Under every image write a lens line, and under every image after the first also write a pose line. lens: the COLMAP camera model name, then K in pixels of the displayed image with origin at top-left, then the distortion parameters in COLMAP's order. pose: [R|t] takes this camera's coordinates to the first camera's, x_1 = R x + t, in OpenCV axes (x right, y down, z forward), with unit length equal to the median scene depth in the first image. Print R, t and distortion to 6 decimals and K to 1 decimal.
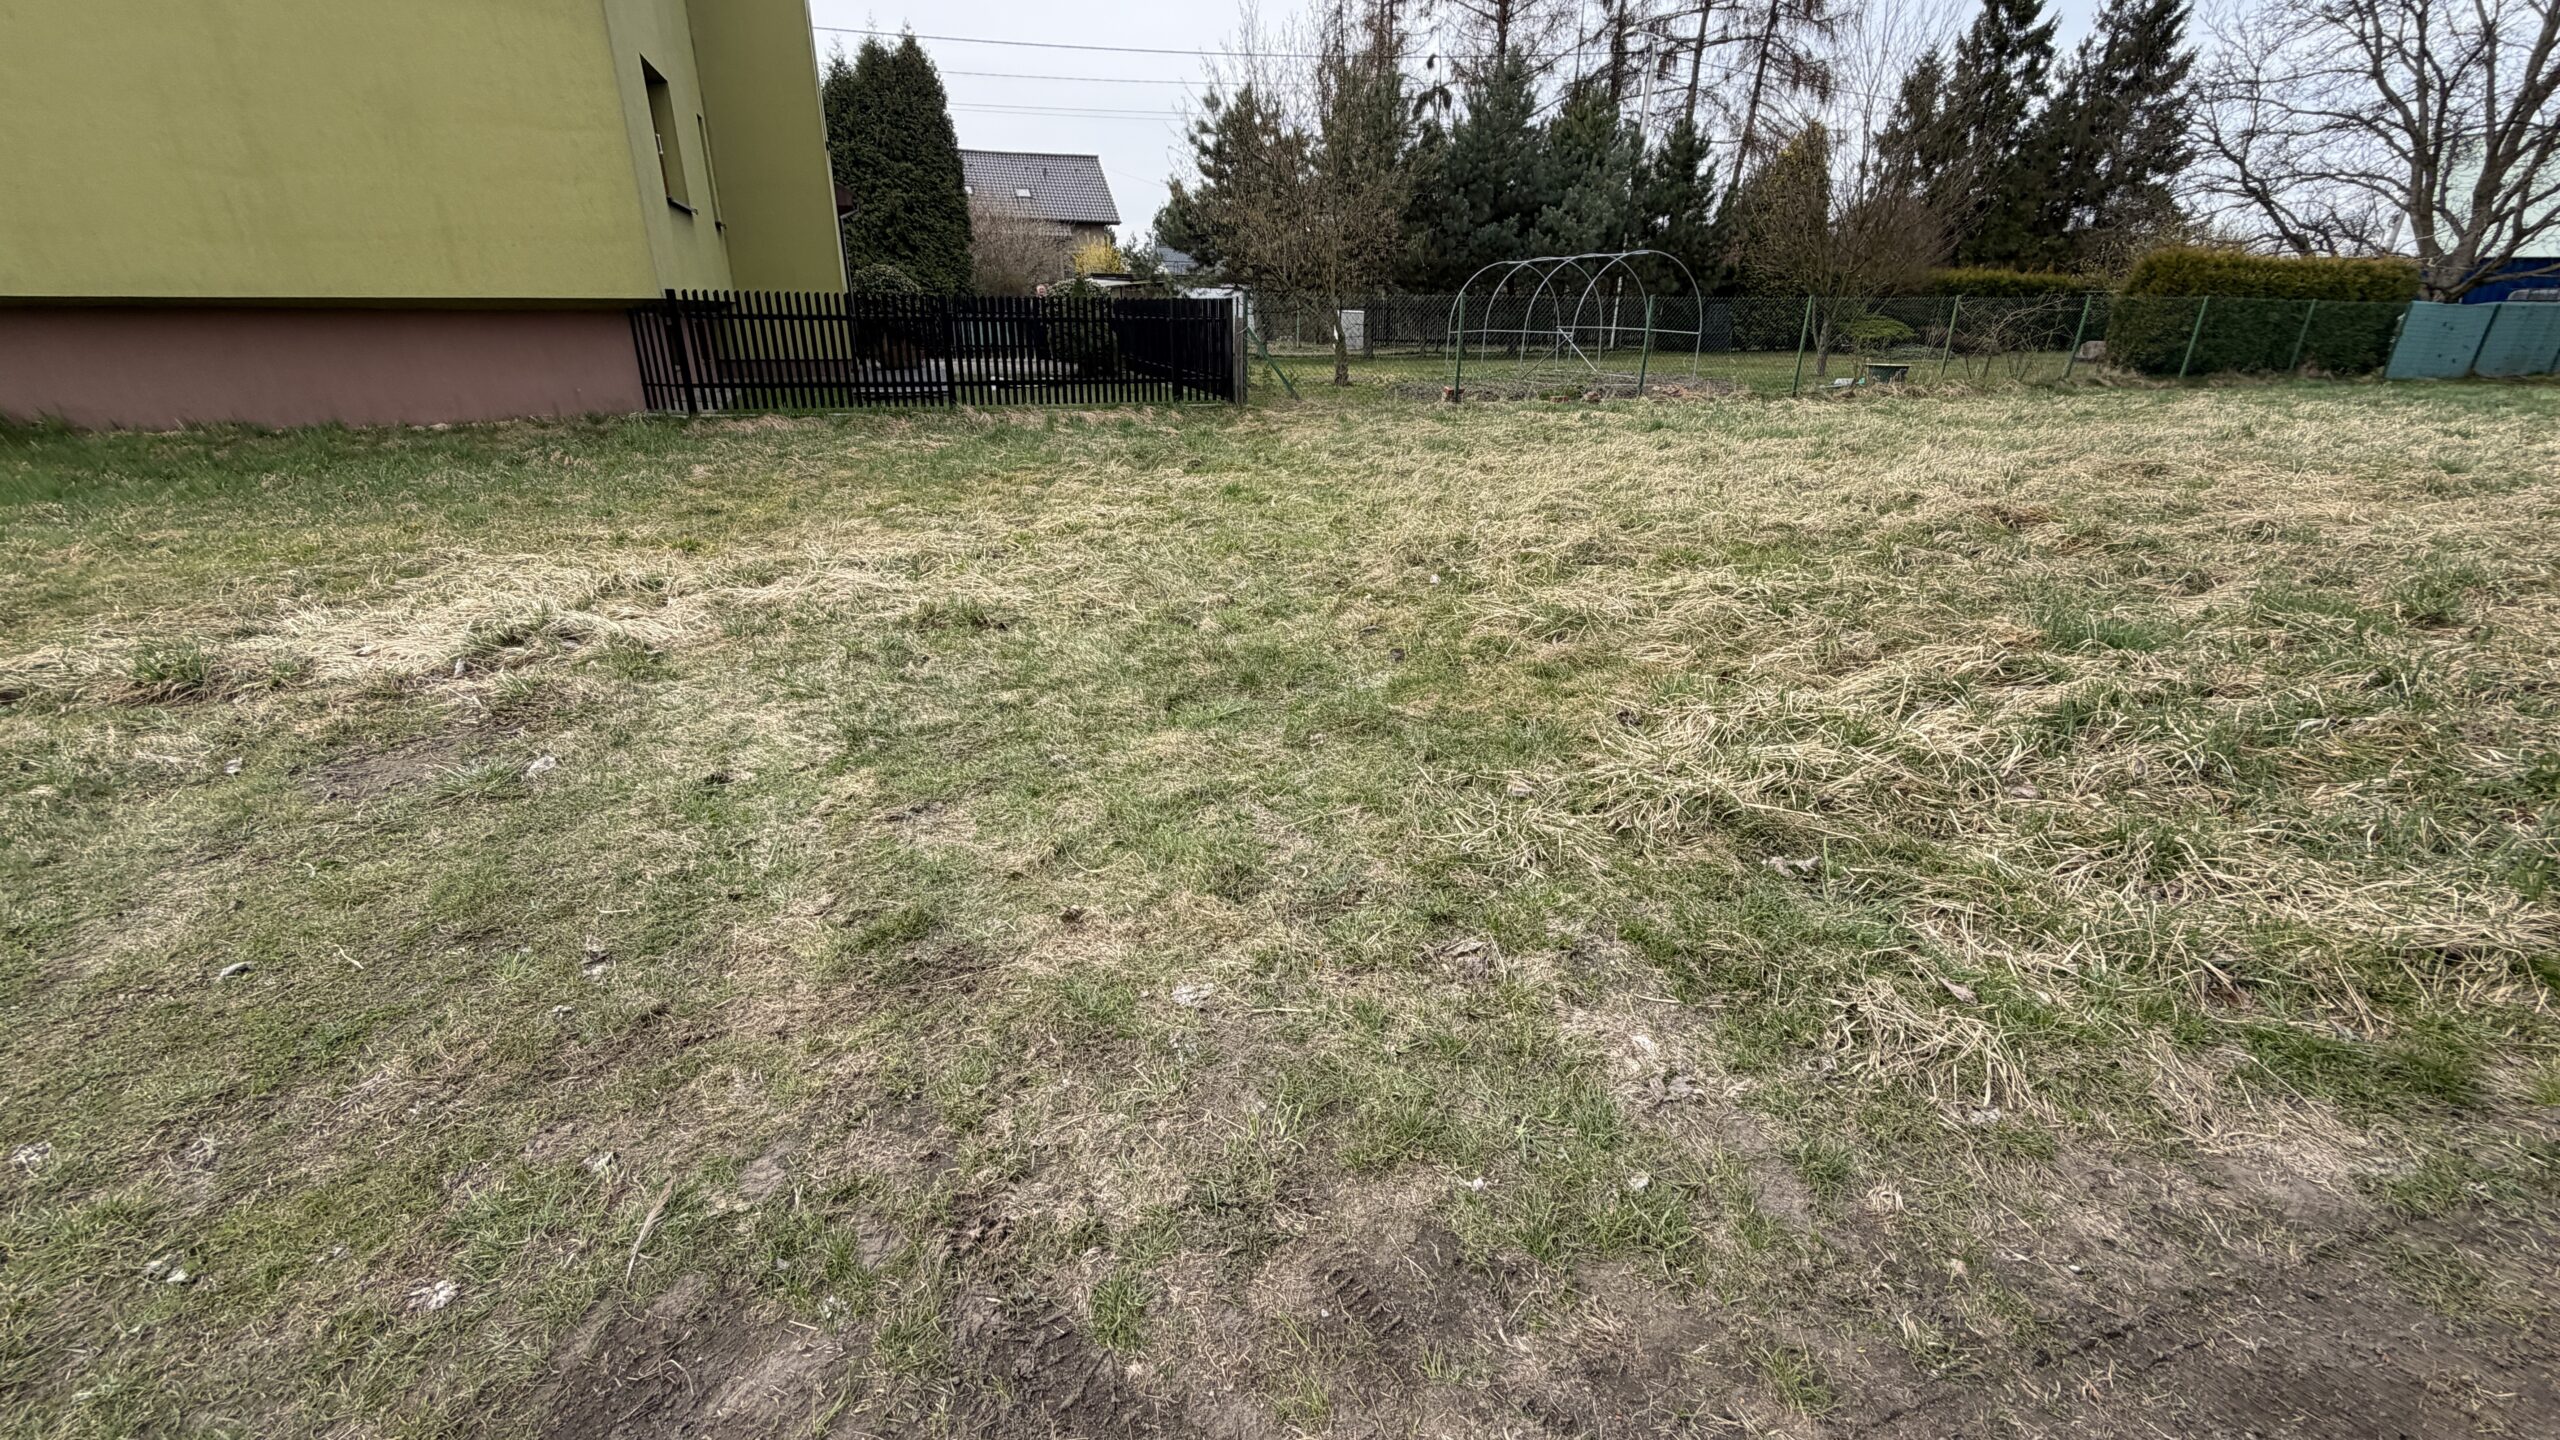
lens RADIAL K [[1016.1, 0, 1276.5], [0, 1016.1, 722.2], [0, 0, 1]] dist [-0.000897, 0.000323]
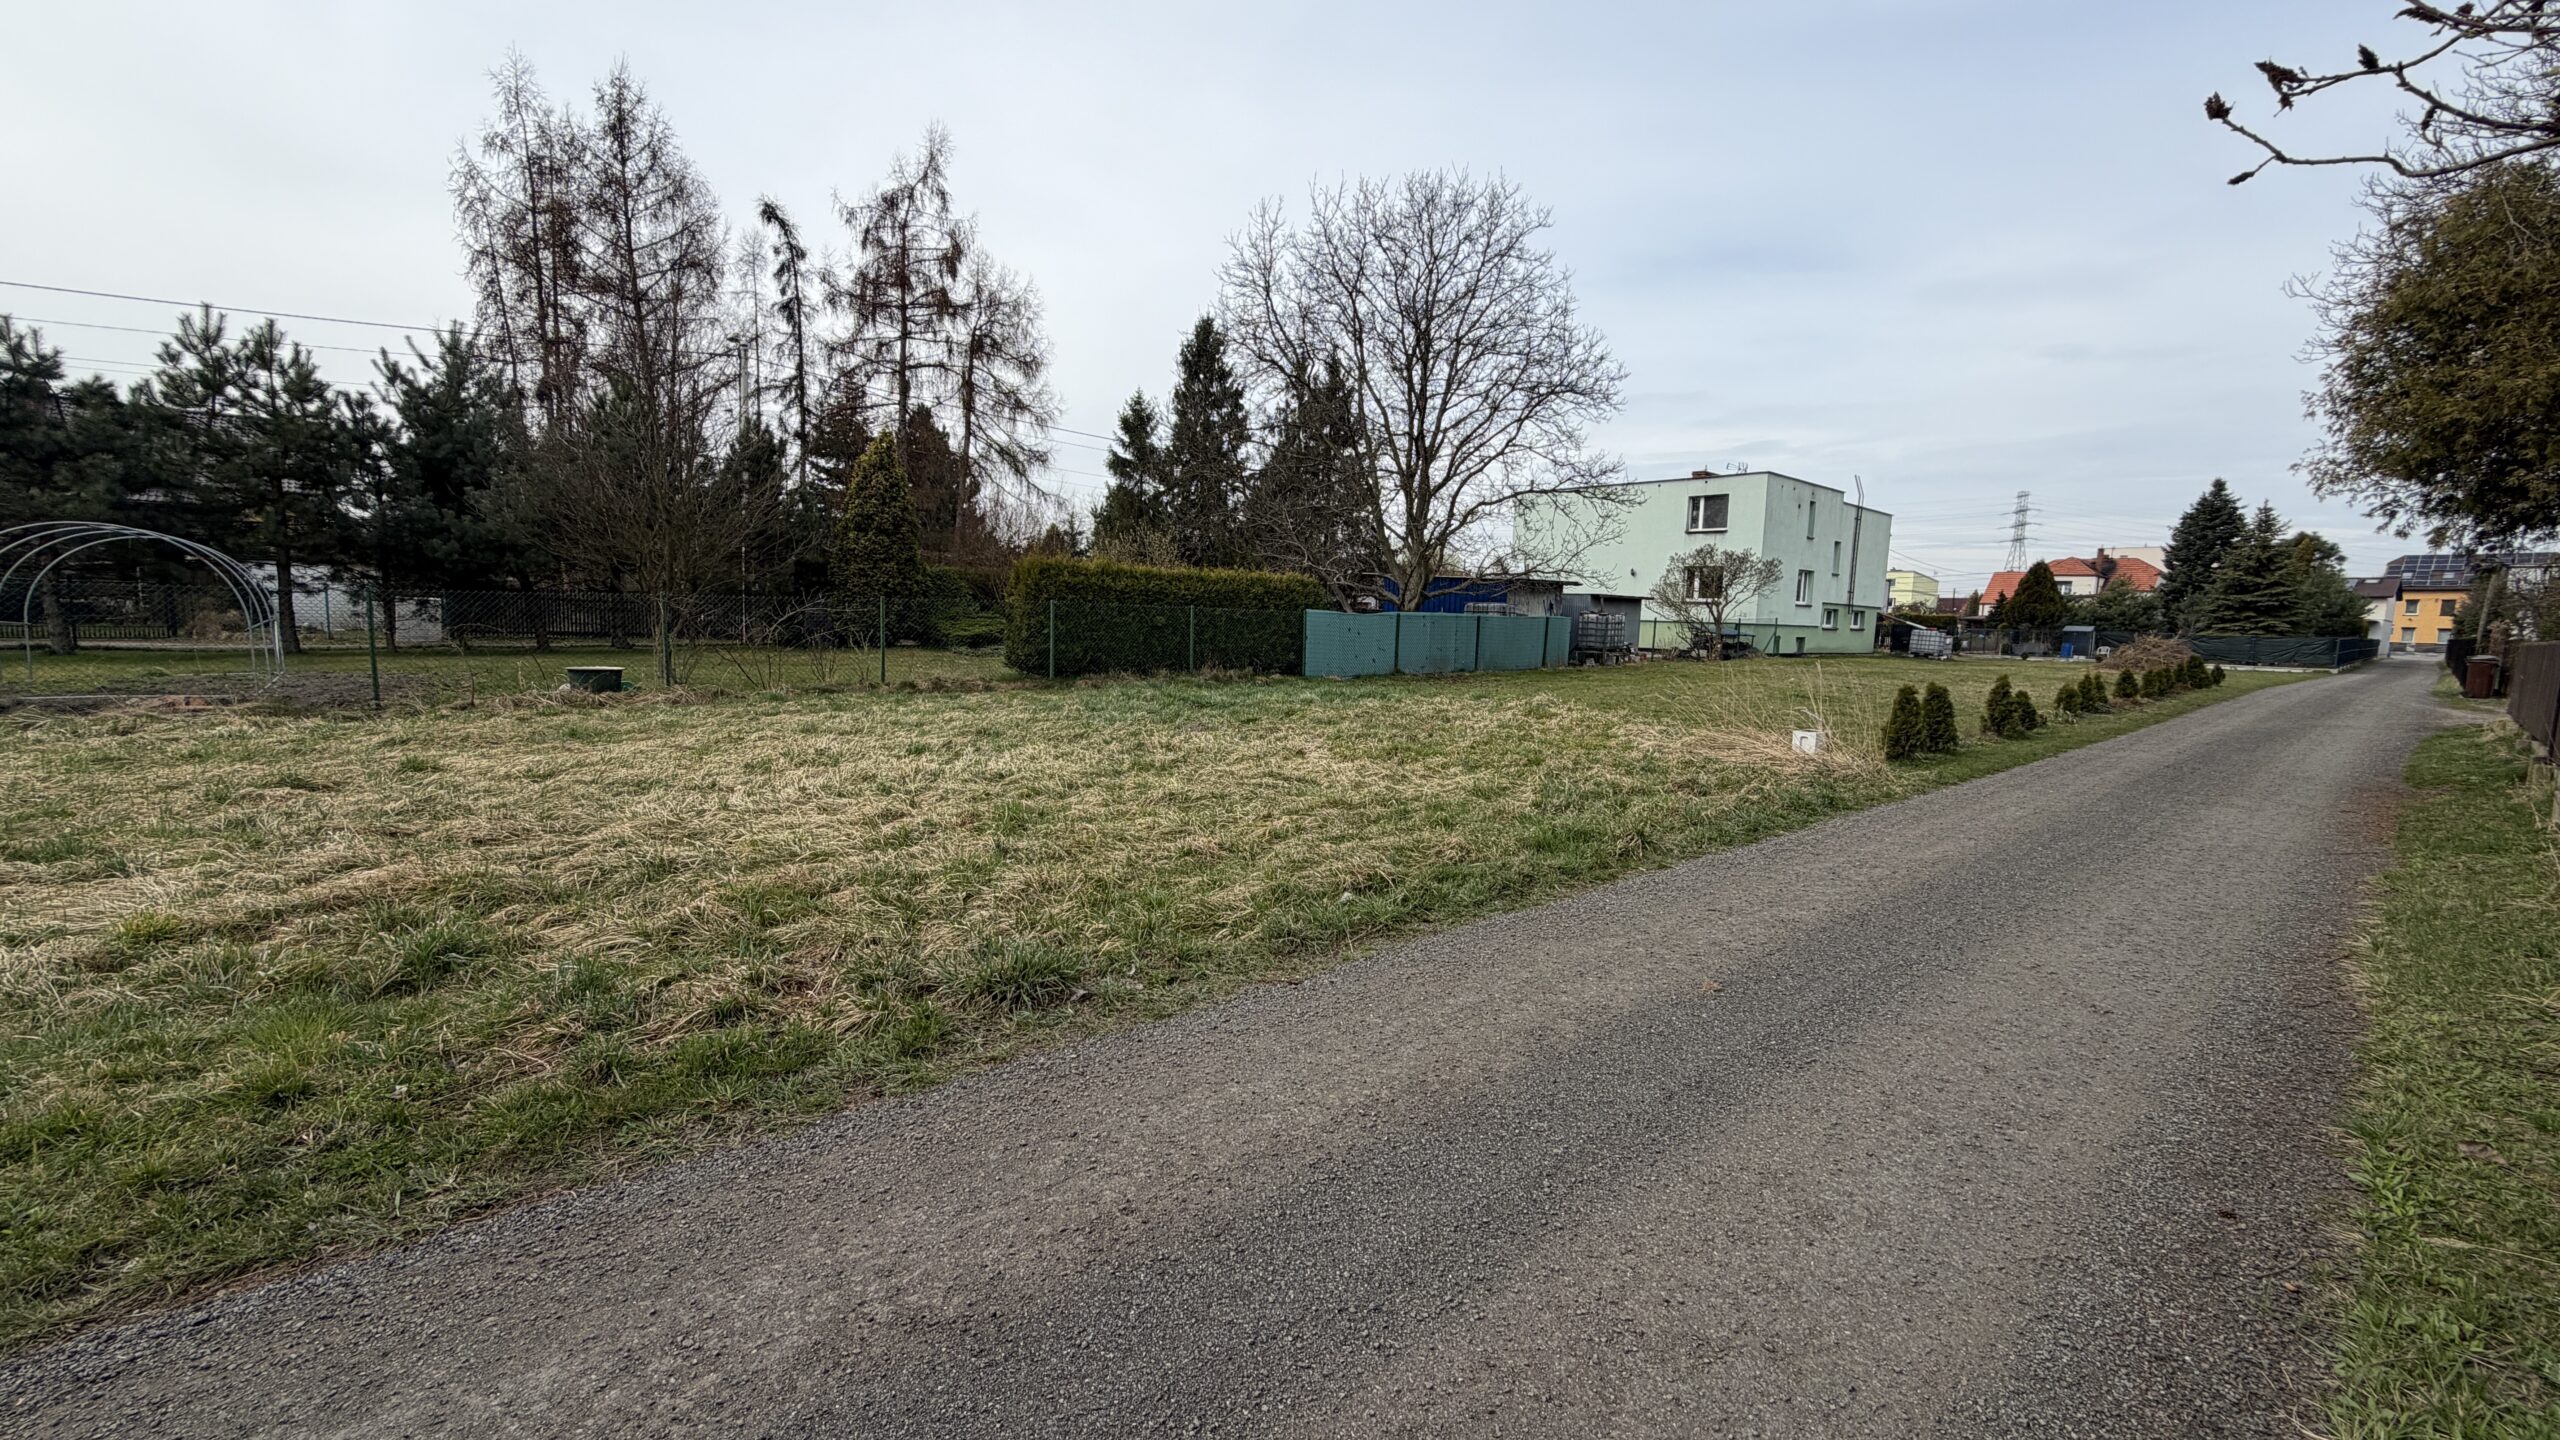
lens RADIAL K [[1016.1, 0, 1272.9], [0, 1016.1, 721.6], [0, 0, 1]] dist [-0.000897, 0.000323]
pose [[0.928064, -0.021923, 0.371774, 1.771788], [0.121048, 0.961821, -0.245456, -0.090292], [-0.352199, 0.272801, 0.895285, 0.174502]]
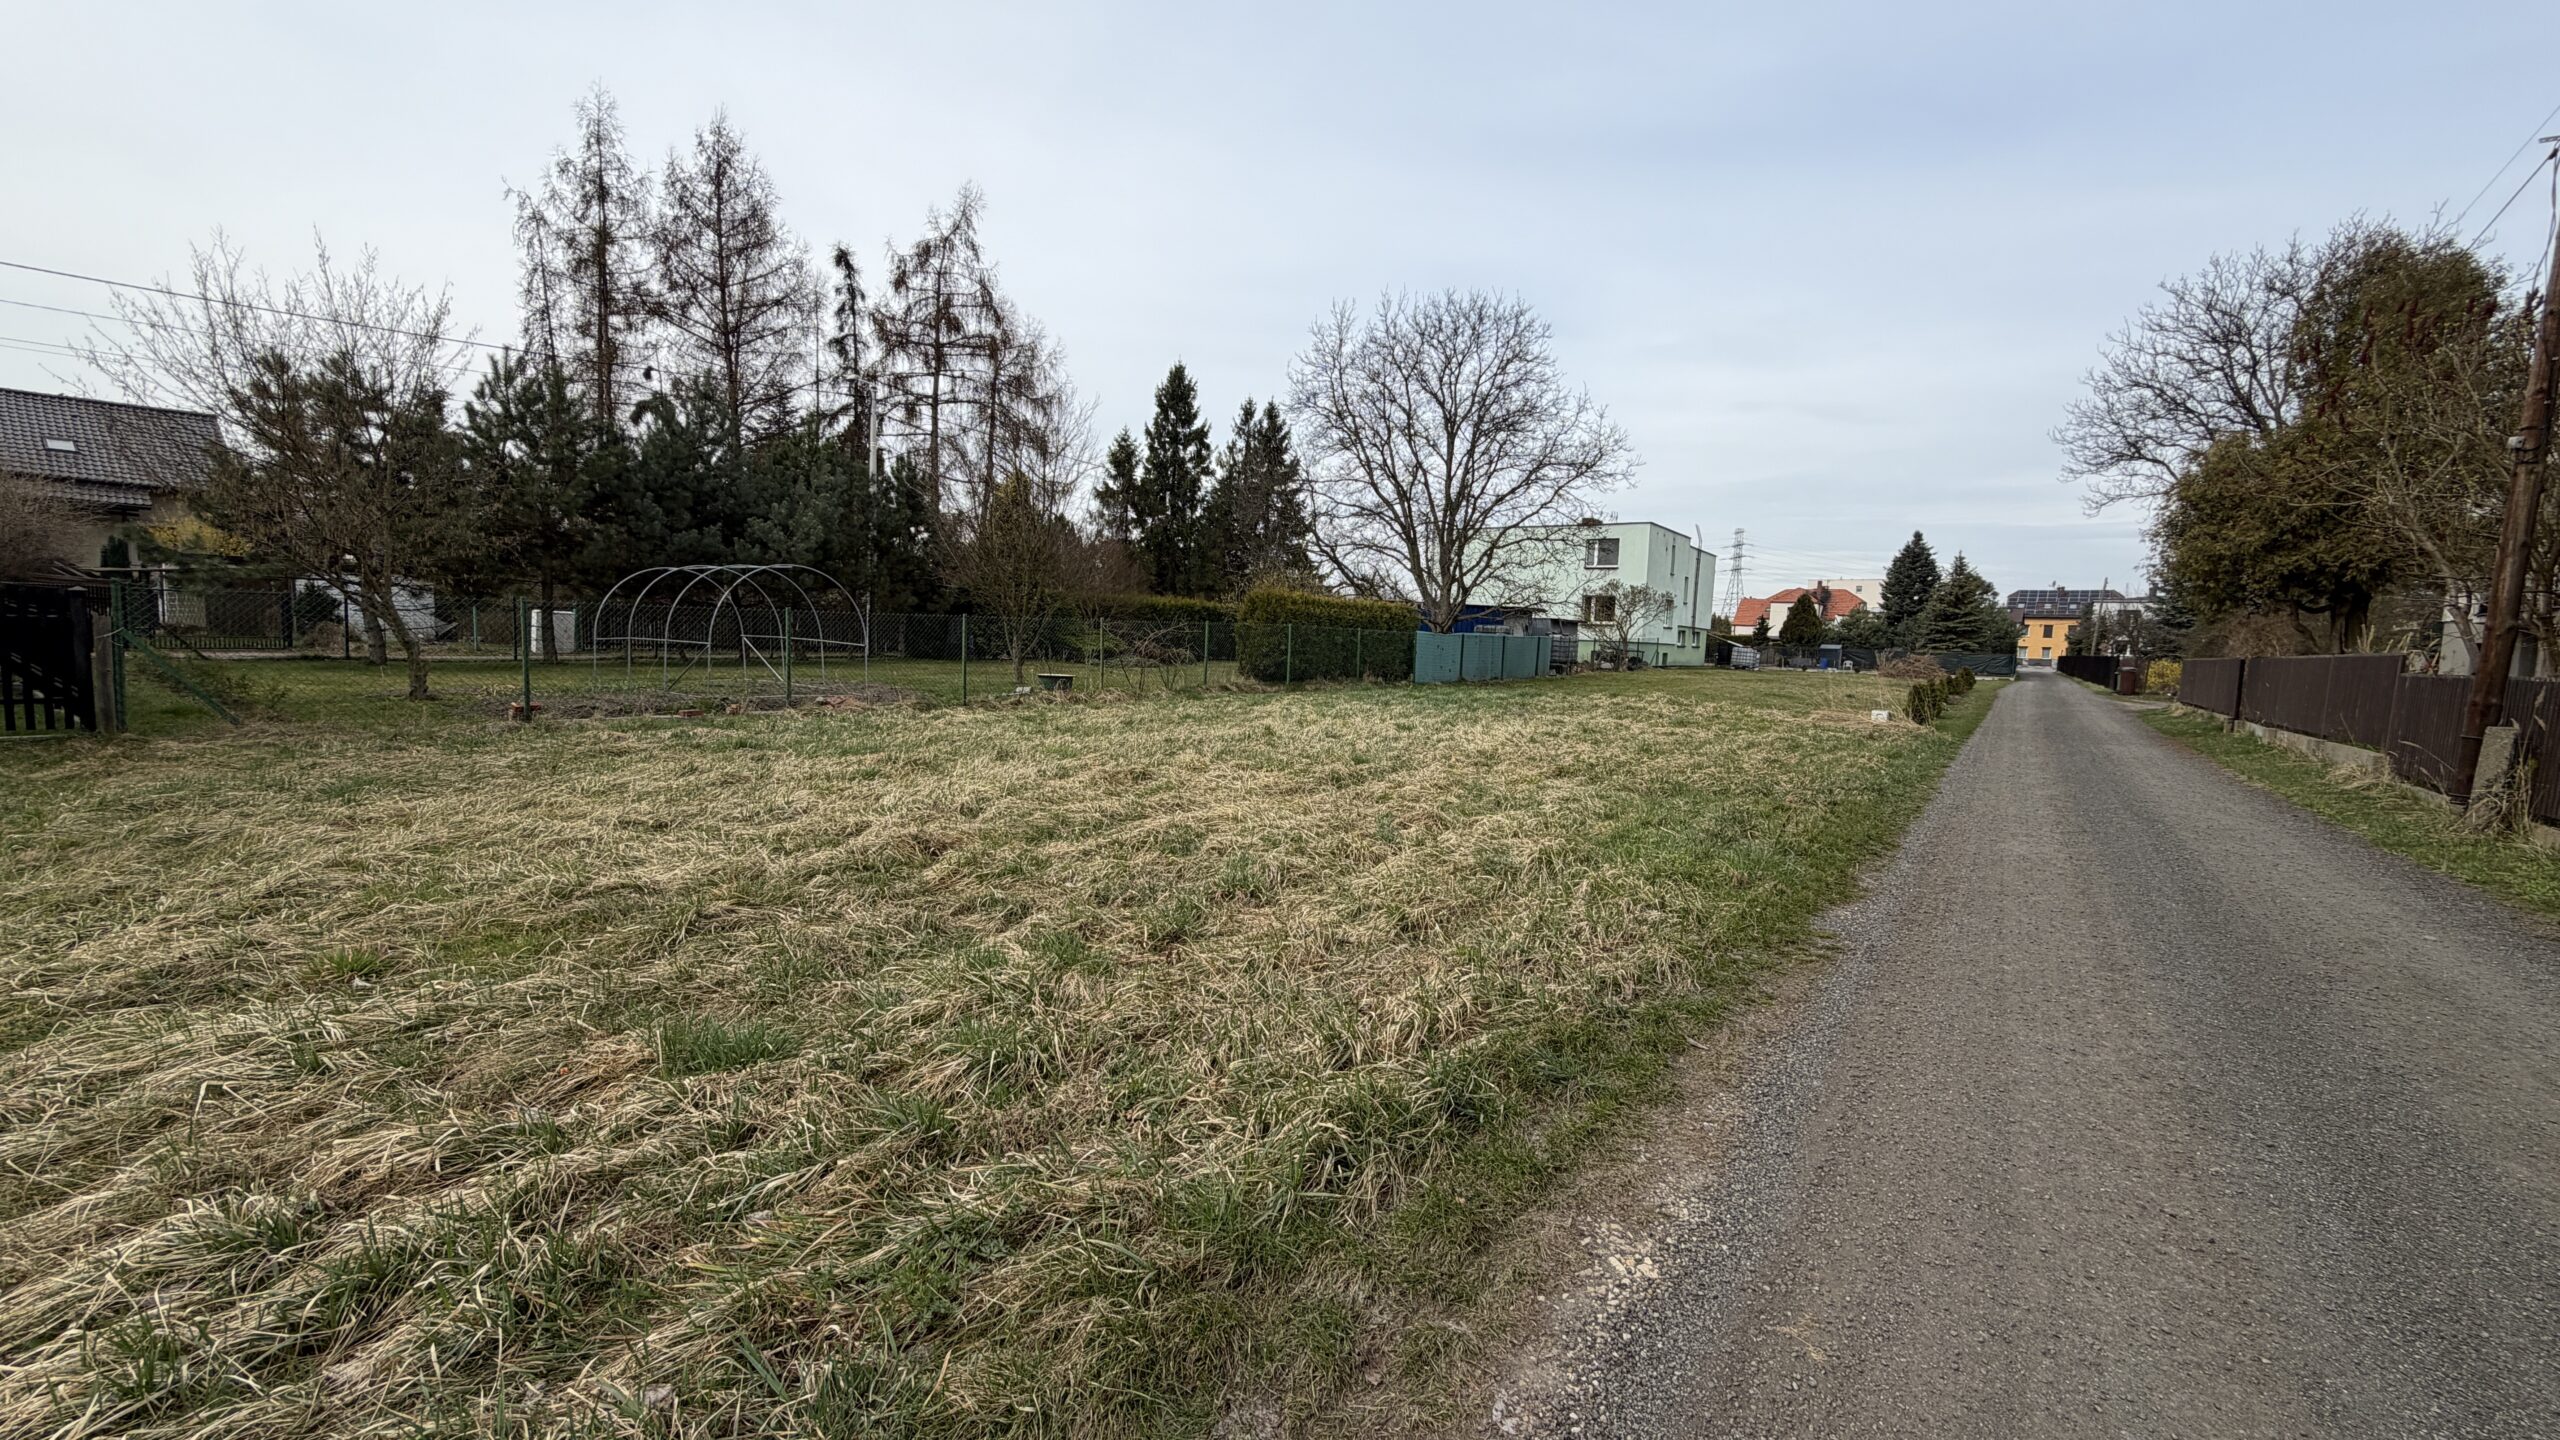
lens RADIAL K [[1016.1, 0, 1276.1], [0, 1016.1, 714.4], [0, 0, 1]] dist [-0.000897, 0.000323]
pose [[0.823479, -0.023166, 0.566874, 0.397249], [0.185190, 0.955414, -0.229976, -0.038584], [-0.536272, 0.294359, 0.791053, 0.053914]]
